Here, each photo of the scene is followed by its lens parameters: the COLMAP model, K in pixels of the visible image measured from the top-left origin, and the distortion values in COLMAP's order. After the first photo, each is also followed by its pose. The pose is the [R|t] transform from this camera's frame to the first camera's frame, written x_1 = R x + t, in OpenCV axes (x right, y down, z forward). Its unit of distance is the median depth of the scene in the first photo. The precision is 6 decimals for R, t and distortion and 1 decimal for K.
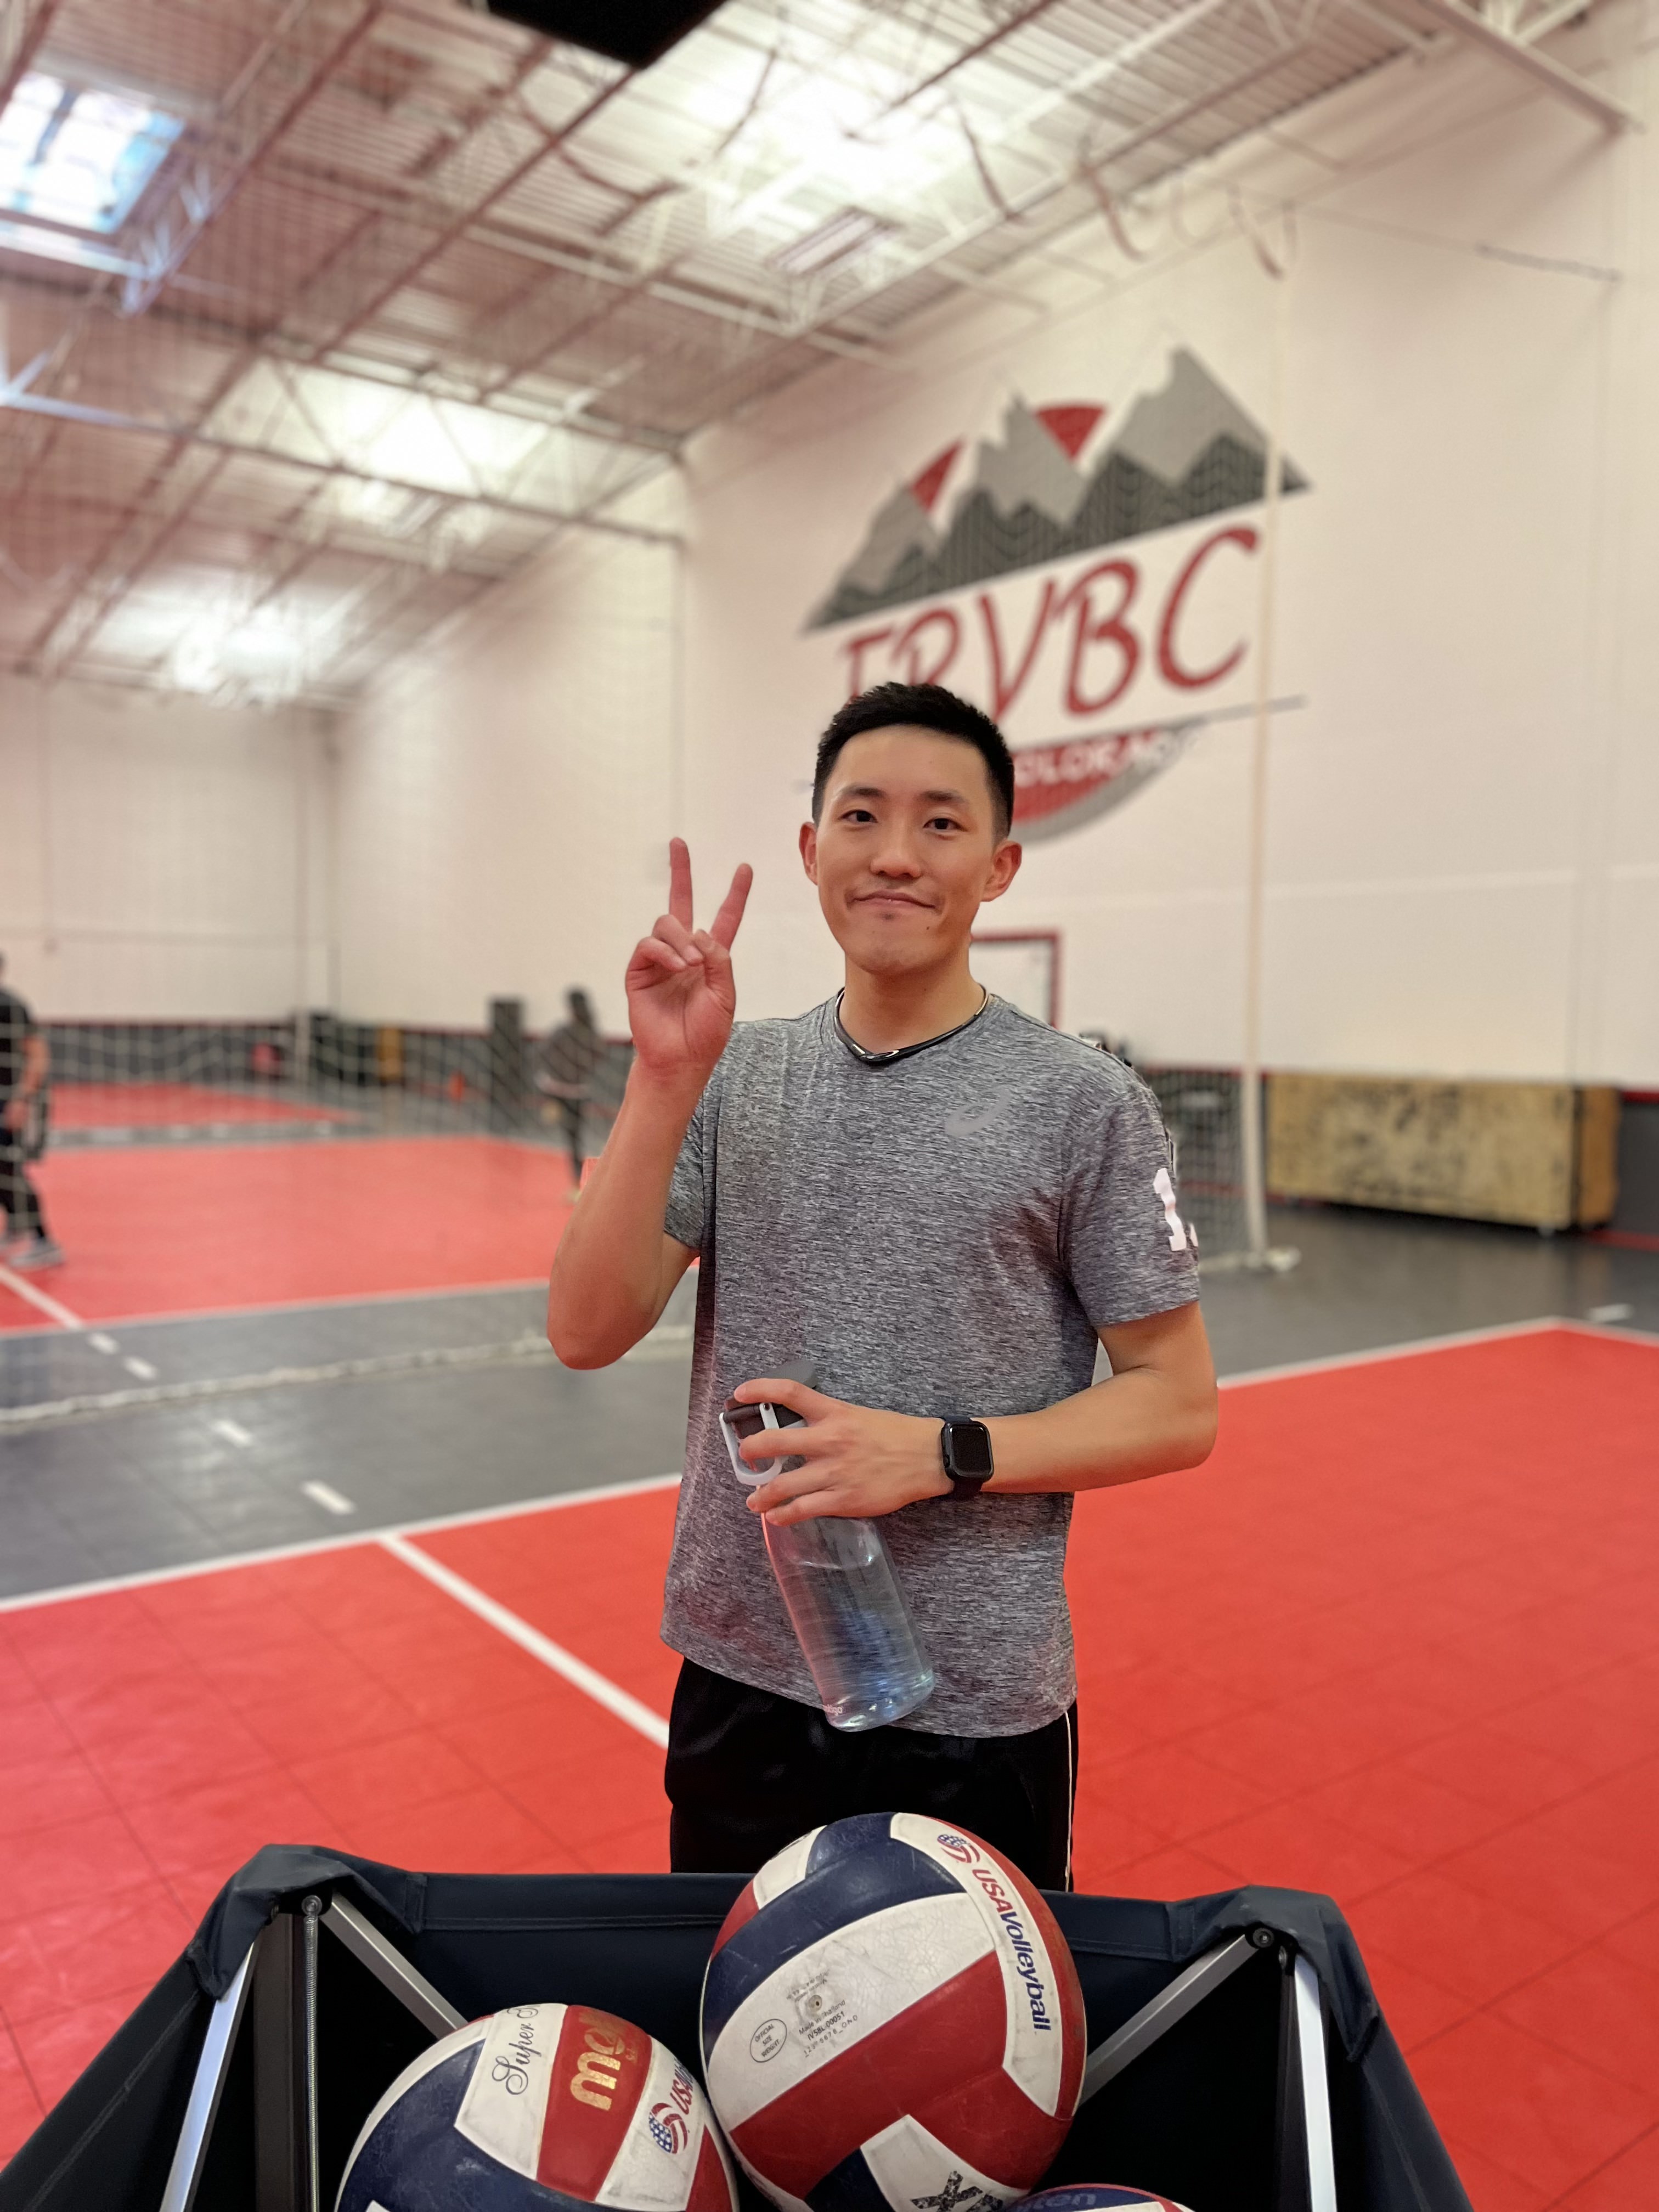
lens RADIAL K [[1688.6, 0, 829.2], [0, 1688.6, 1108.8], [0, 0, 1]] dist [0.036614, -0.039657]
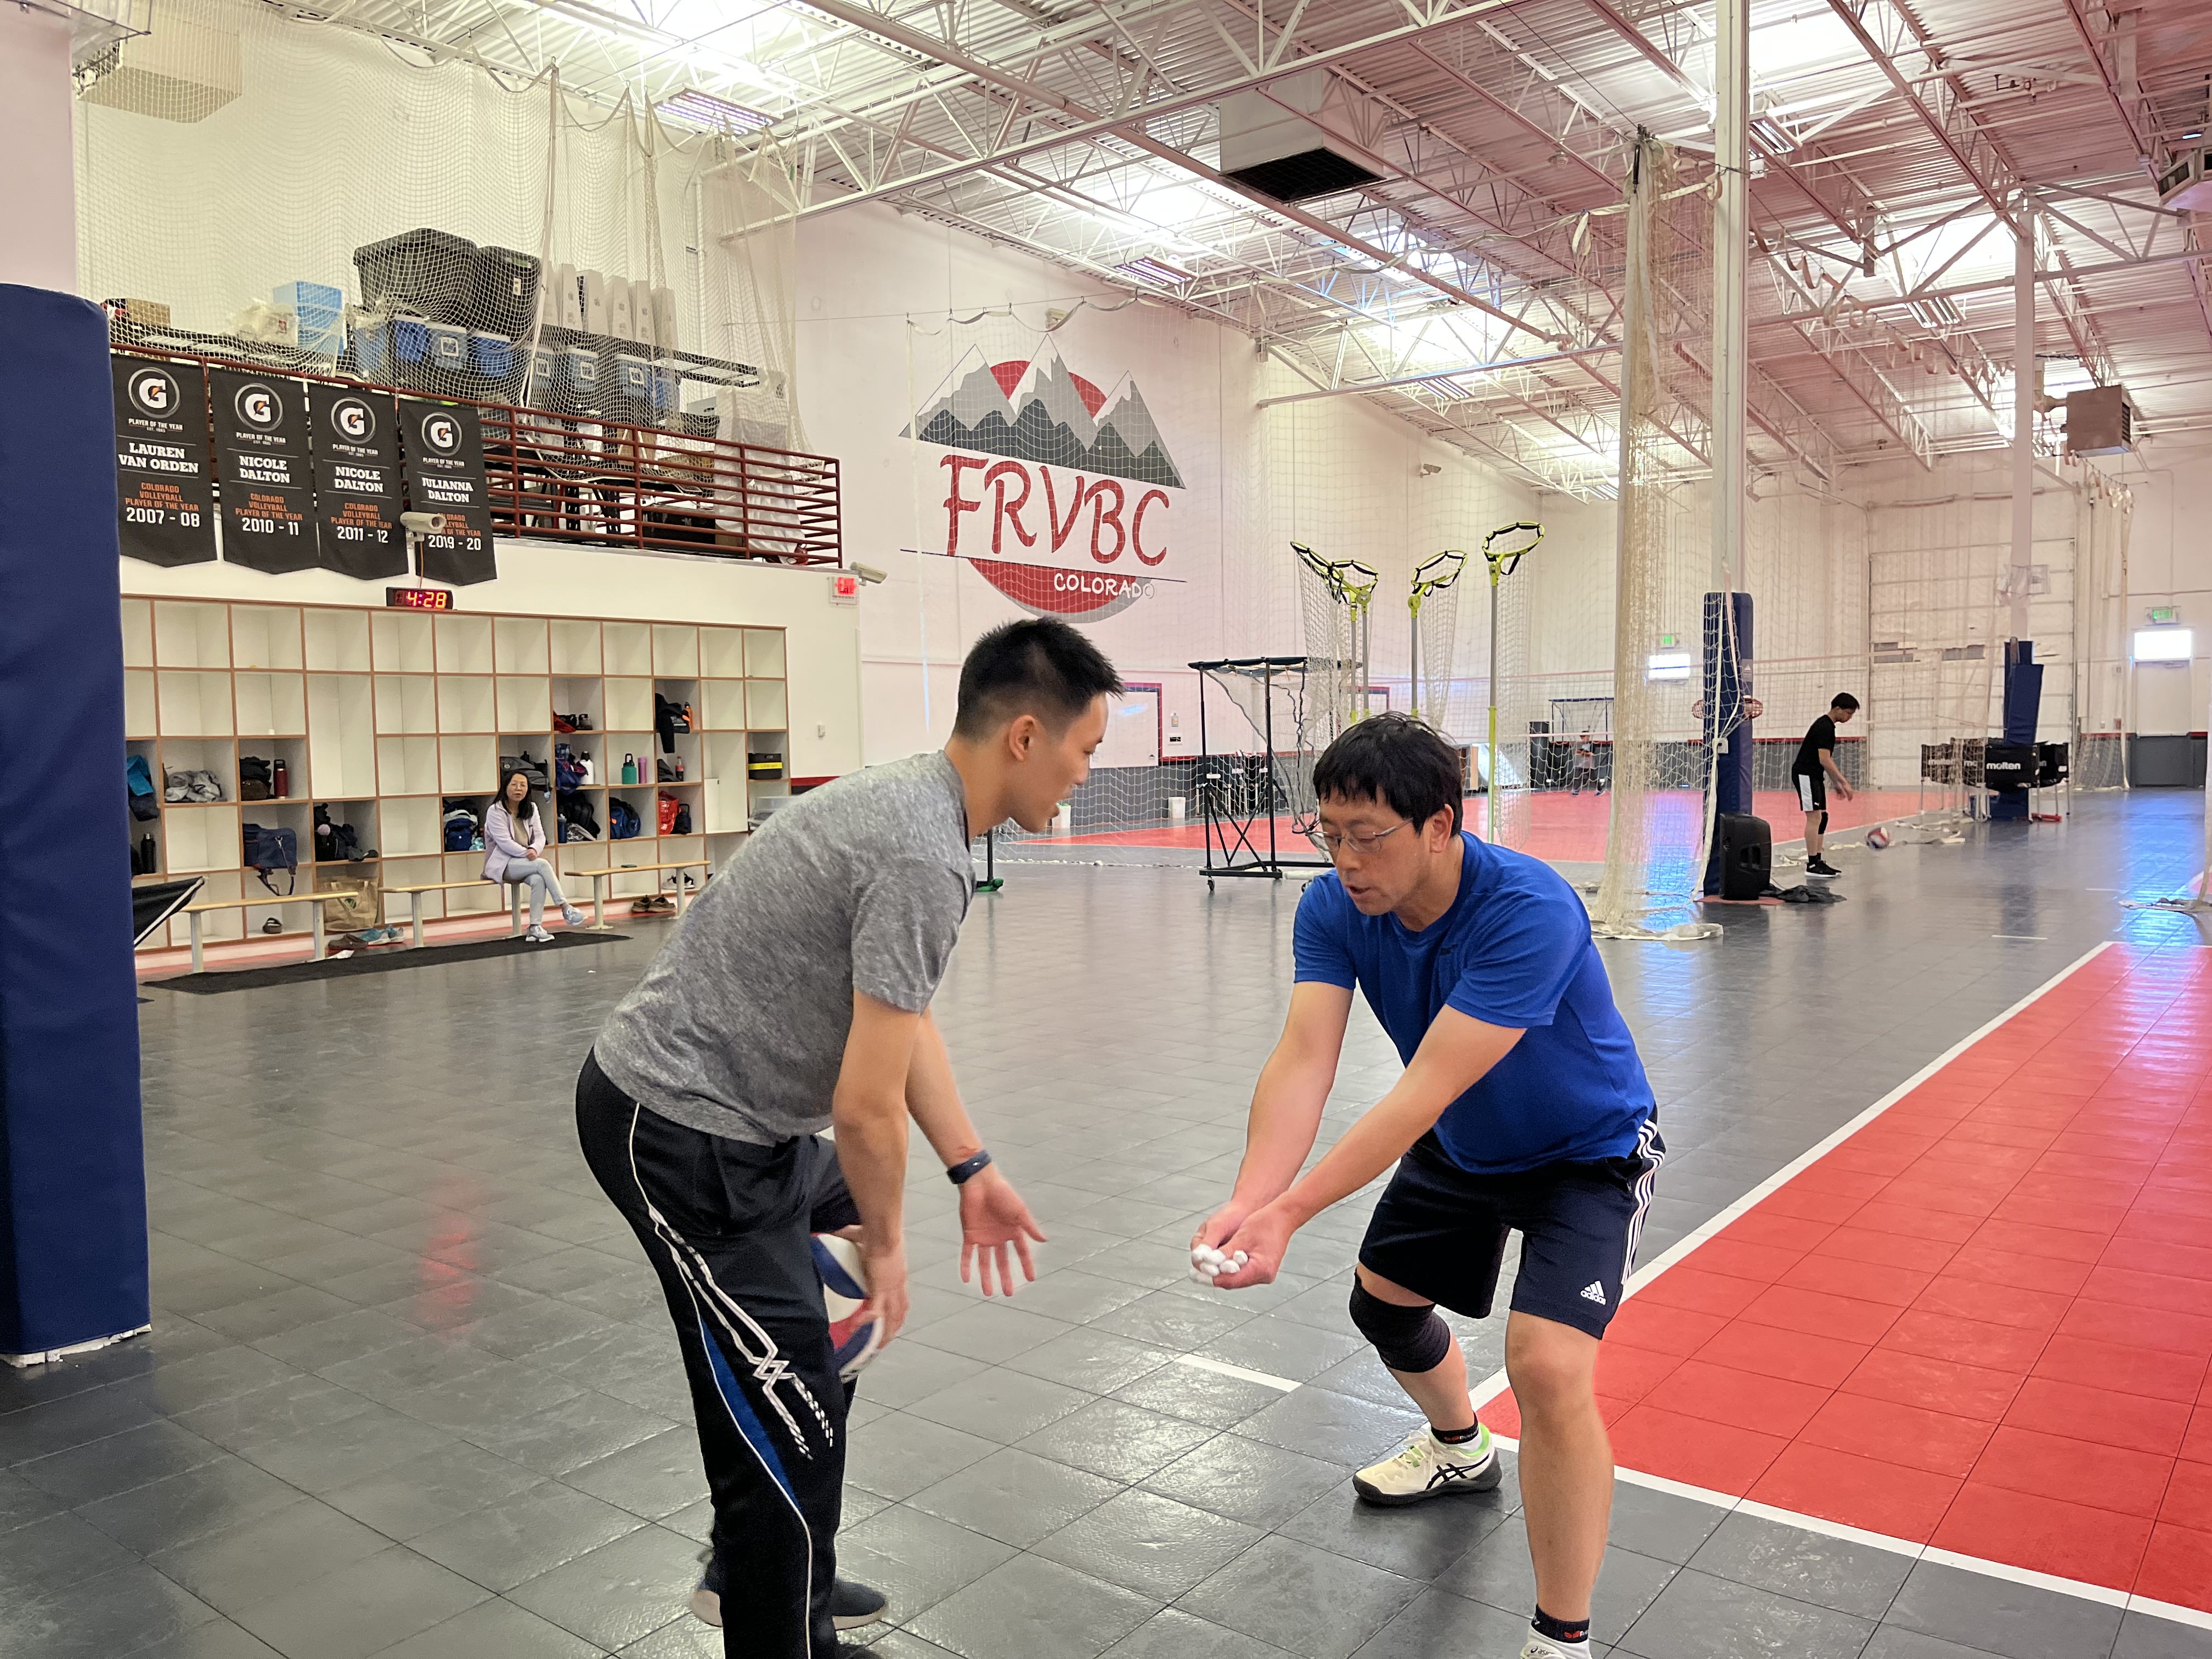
lens RADIAL K [[1688.6, 0, 1104.6], [0, 1688.6, 827.8], [0, 0, 1]] dist [0.036614, -0.039657]
pose [[-0.293282, -0.074531, 0.953117, -1.666057], [0.058051, 0.993729, 0.095569, -0.126555], [-0.954262, 0.083358, -0.287116, 1.606142]]
